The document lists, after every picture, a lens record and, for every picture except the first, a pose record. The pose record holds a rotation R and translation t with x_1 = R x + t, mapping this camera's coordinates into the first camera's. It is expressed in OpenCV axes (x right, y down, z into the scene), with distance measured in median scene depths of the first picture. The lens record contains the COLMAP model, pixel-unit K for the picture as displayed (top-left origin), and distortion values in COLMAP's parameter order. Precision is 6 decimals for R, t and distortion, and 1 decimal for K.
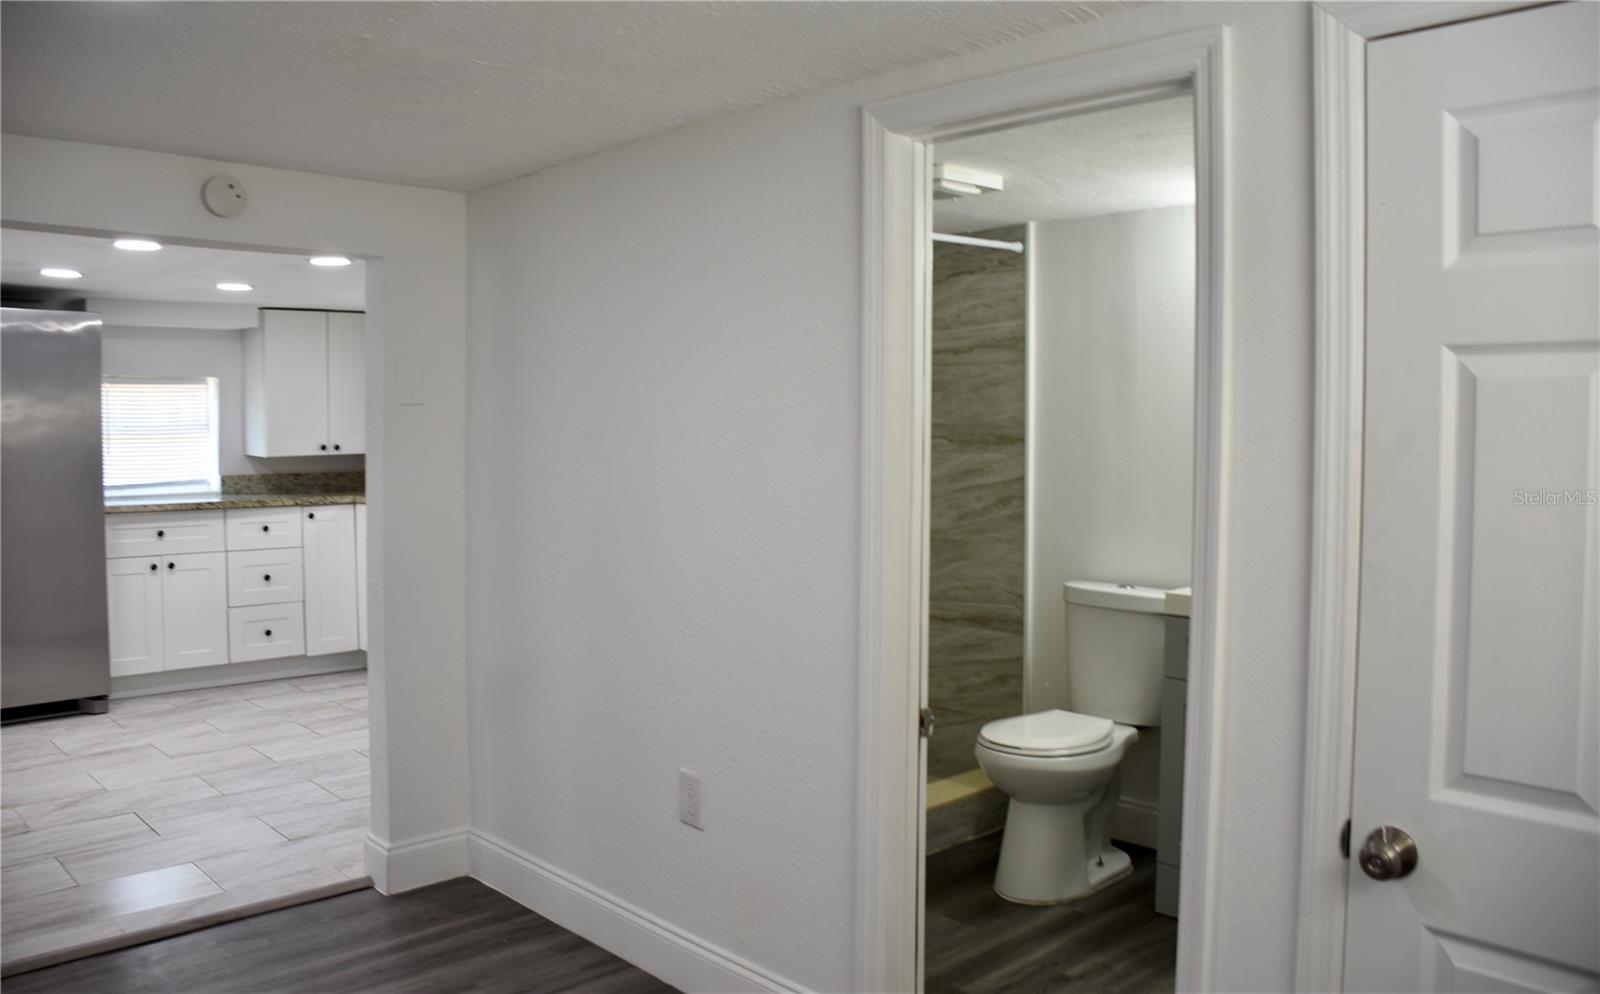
lens RADIAL K [[1242.5, 0, 809.0], [0, 1242.5, 486.9], [0, 0, 1]] dist [-0.095383, 0.014385]
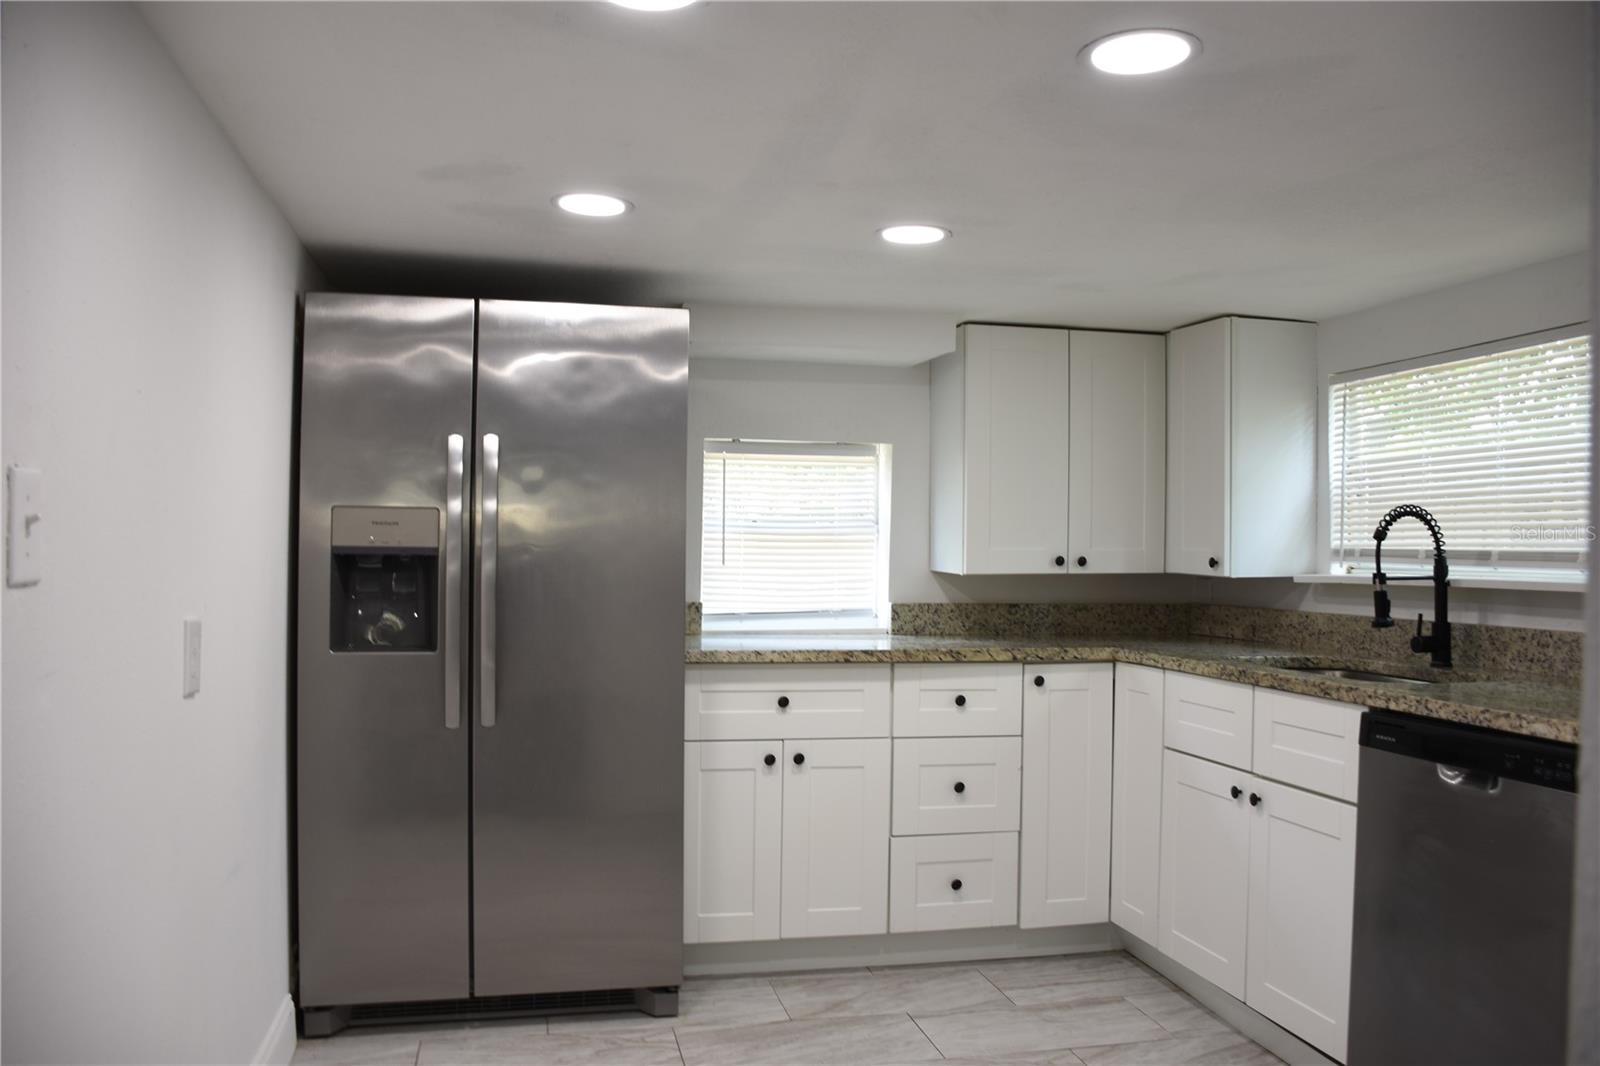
lens RADIAL K [[1302.3, 0, 799.4], [0, 1302.3, 535.2], [0, 0, 1]] dist [-0.064725, 0.014328]
pose [[0.857459, 0.004980, -0.514529, -0.198641], [-0.040446, 0.997512, -0.057748, -0.003982], [0.512961, 0.070327, 0.855526, 0.438430]]
